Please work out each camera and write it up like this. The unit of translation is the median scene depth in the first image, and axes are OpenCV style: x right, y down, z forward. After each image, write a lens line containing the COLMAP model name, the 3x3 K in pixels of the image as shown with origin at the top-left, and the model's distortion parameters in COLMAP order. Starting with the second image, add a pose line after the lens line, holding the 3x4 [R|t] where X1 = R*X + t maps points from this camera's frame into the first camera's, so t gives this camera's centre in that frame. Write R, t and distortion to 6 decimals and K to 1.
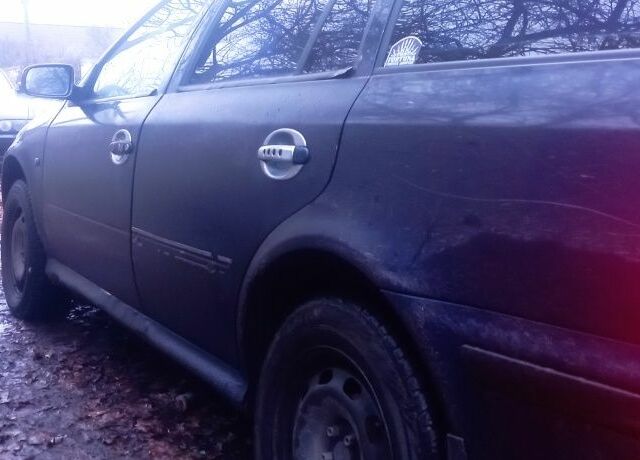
lens RADIAL K [[811.6, 0, 320.0], [0, 811.6, 230.0], [0, 0, 1]] dist [0.040291, 0.051964]
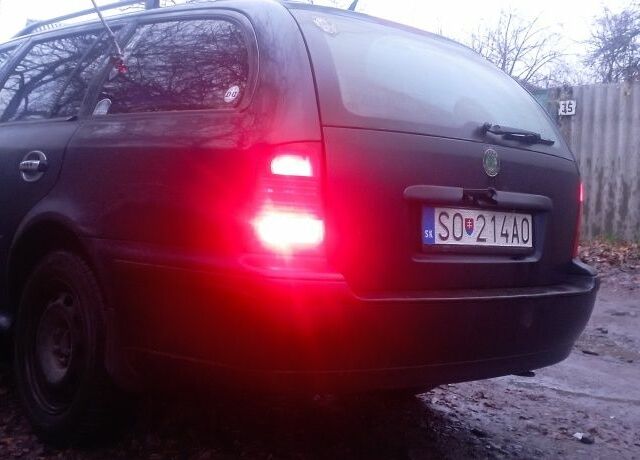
lens RADIAL K [[811.6, 0, 320.0], [0, 811.6, 230.0], [0, 0, 1]] dist [0.040291, 0.051964]
pose [[0.982494, 0.006224, 0.186190, 0.223928], [0.005929, 0.997891, -0.064647, 0.150090], [-0.186200, 0.064619, 0.980385, -0.735967]]
